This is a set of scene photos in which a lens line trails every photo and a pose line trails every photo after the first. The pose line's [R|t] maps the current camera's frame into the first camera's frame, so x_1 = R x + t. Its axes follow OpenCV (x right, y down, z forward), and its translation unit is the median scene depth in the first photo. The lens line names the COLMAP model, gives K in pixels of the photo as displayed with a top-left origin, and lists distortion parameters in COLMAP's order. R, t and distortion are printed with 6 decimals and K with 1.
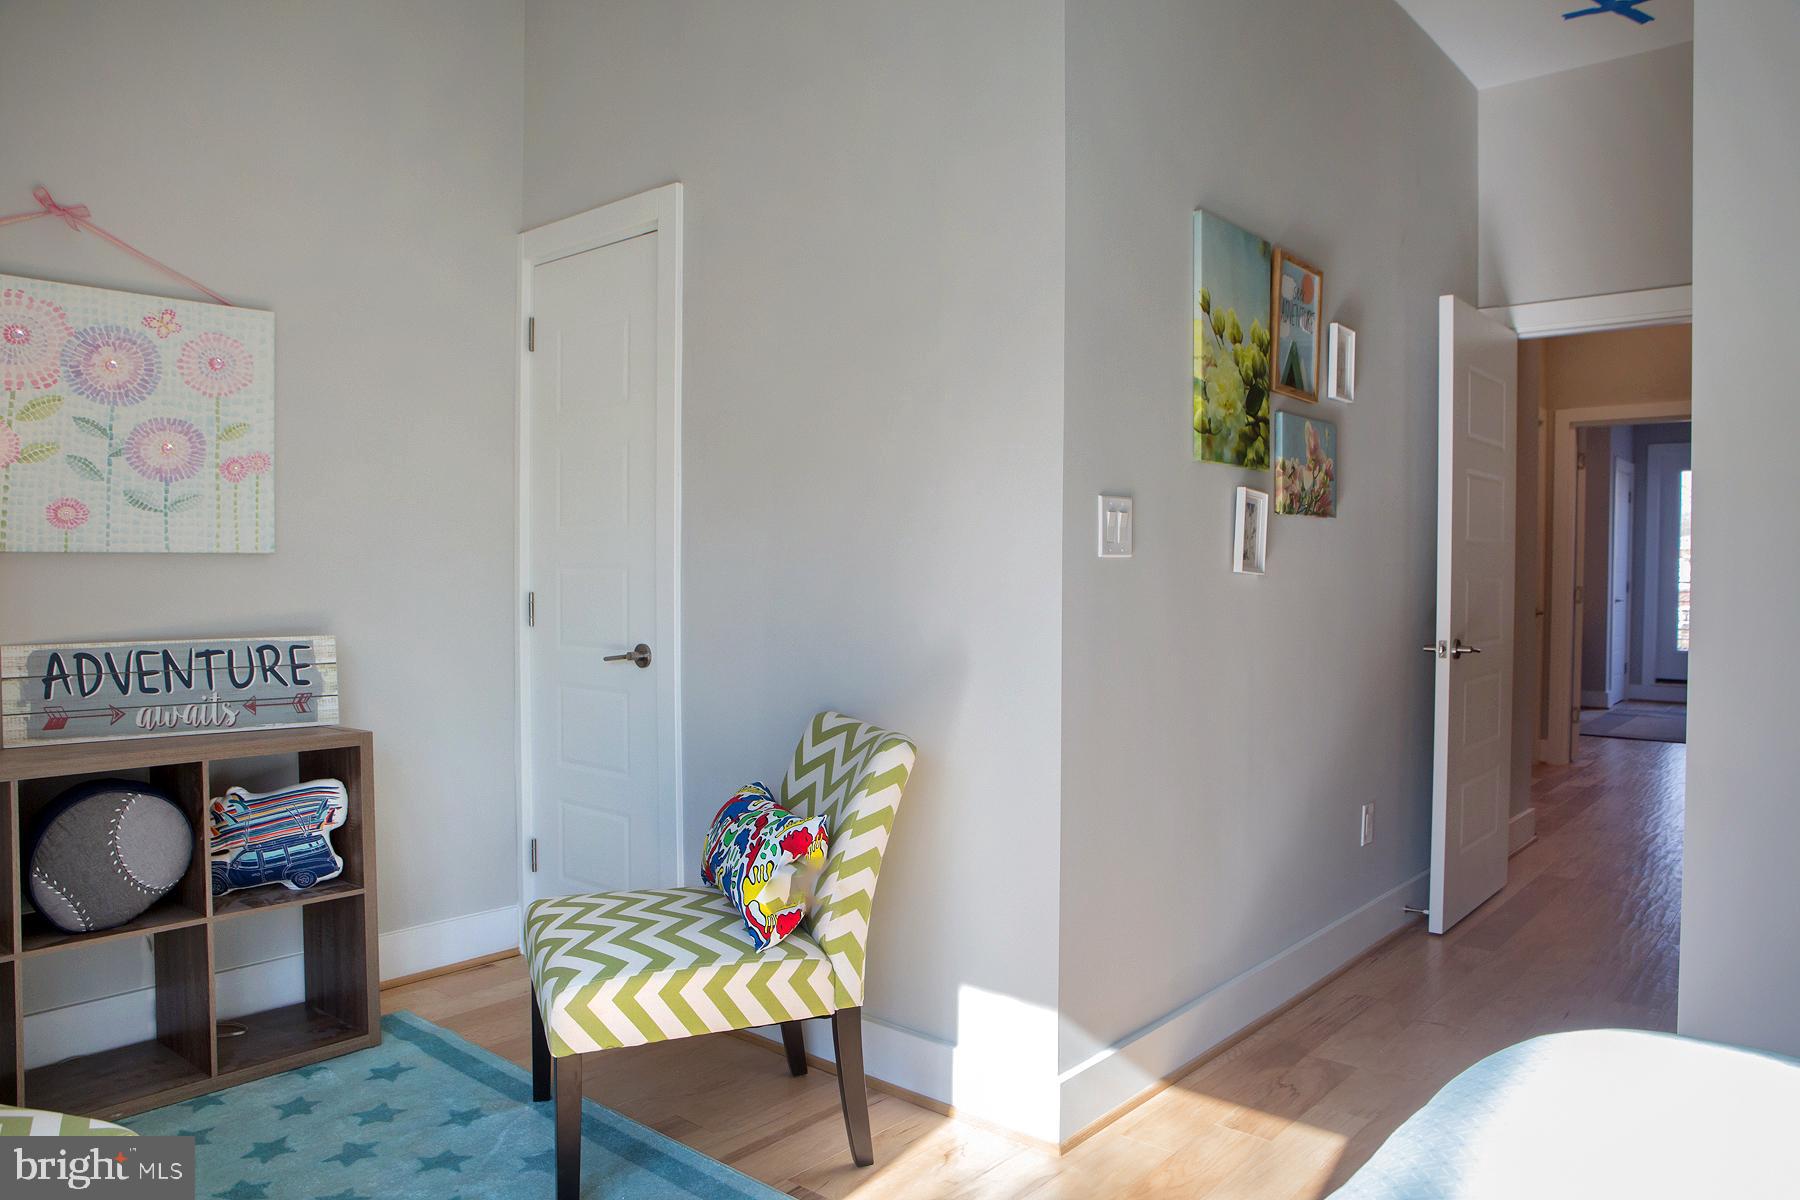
lens RADIAL K [[1238.3, 0, 908.9], [0, 1238.3, 605.4], [0, 0, 1]] dist [-0.101193, 0.075571]
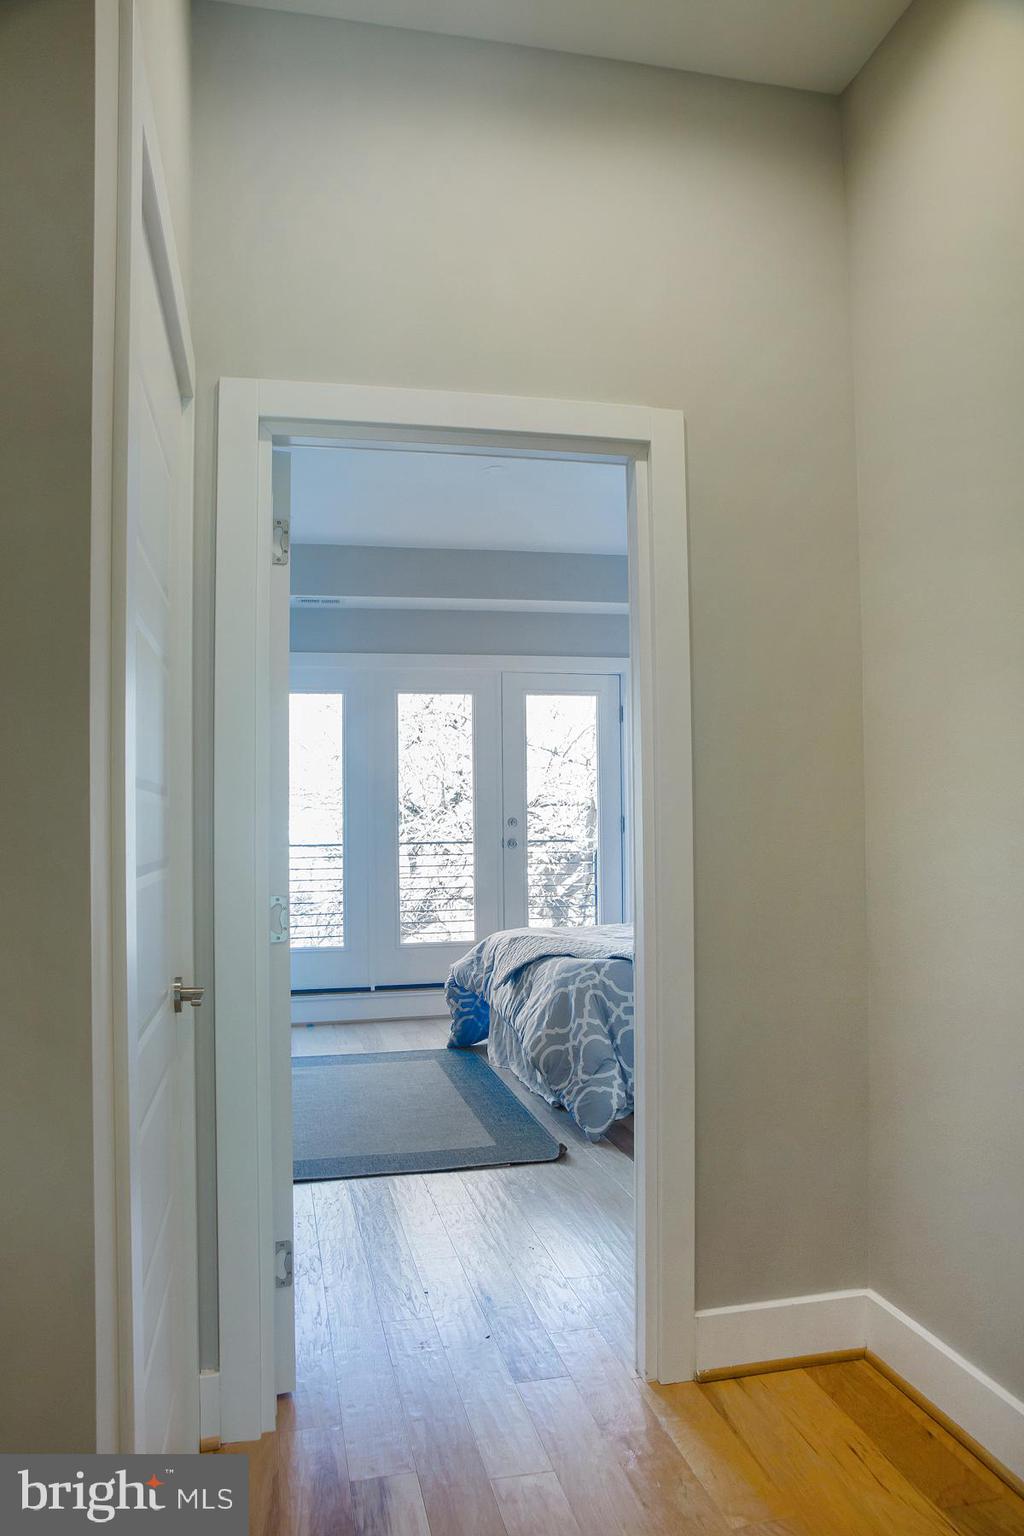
lens RADIAL K [[1056.7, 0, 510.3], [0, 1056.7, 785.2], [0, 0, 1]] dist [-0.101193, 0.075571]
pose [[0.587677, 0.016312, 0.808931, 0.248031], [0.038386, 0.998109, -0.048013, -0.021508], [-0.808185, 0.059268, 0.585939, 0.546175]]
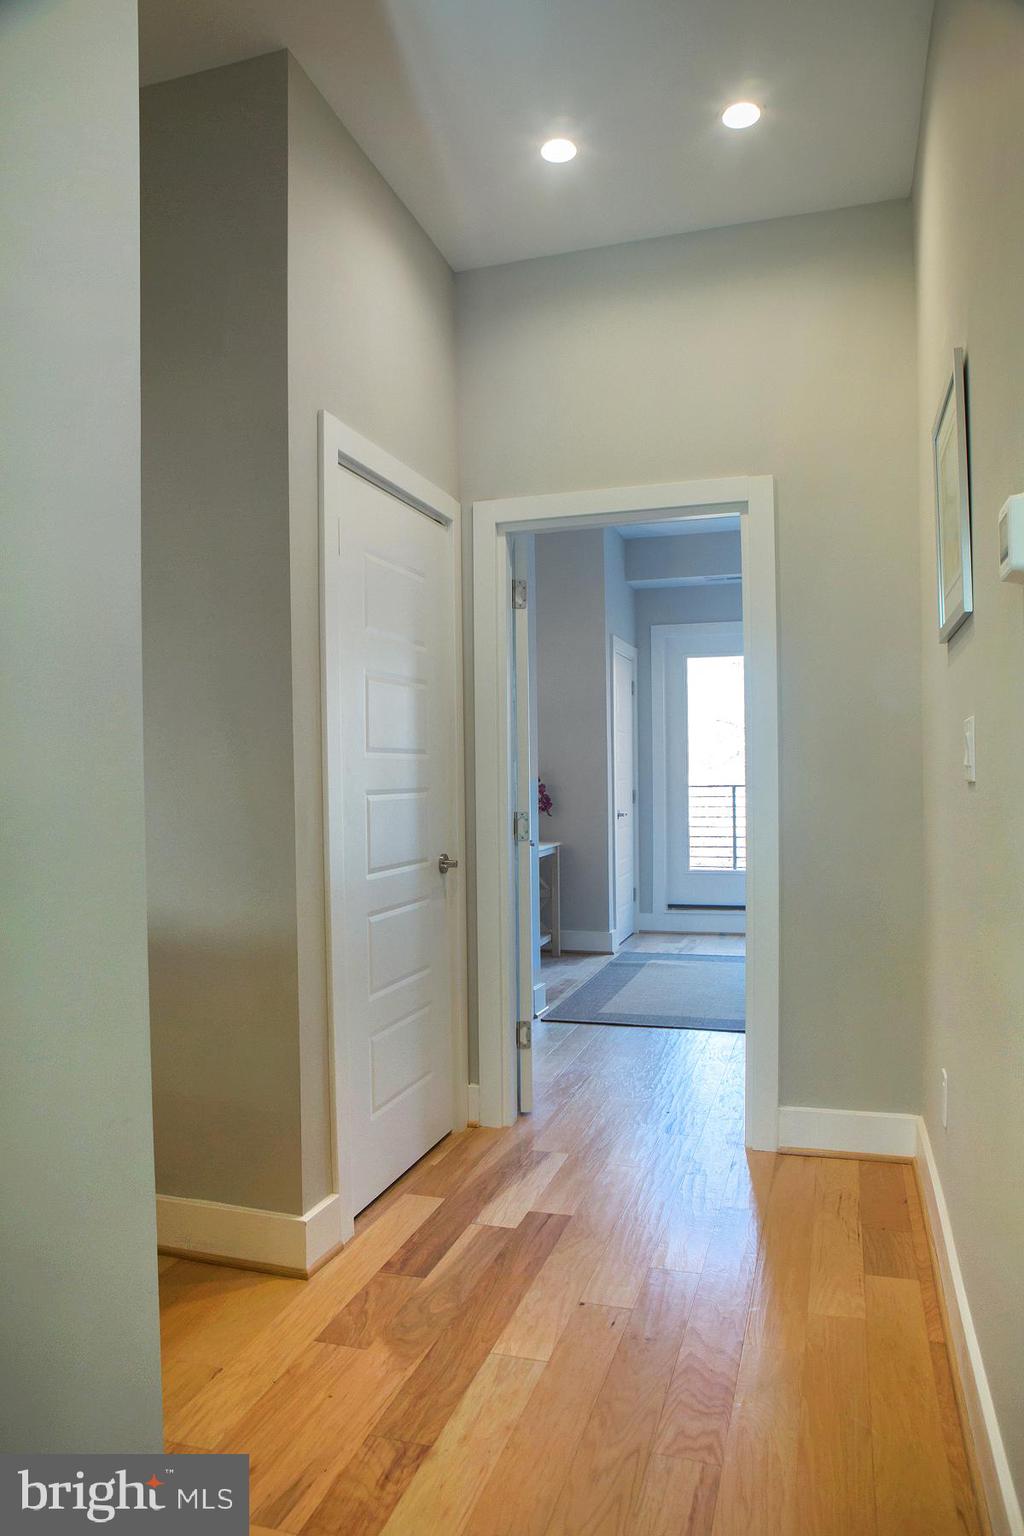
lens RADIAL K [[1056.7, 0, 510.3], [0, 1056.7, 785.2], [0, 0, 1]] dist [-0.101193, 0.075571]
pose [[0.923455, -0.023001, 0.383017, 0.254773], [0.031573, 0.999372, -0.016109, -0.014571], [-0.382406, 0.026968, 0.923601, 0.384306]]
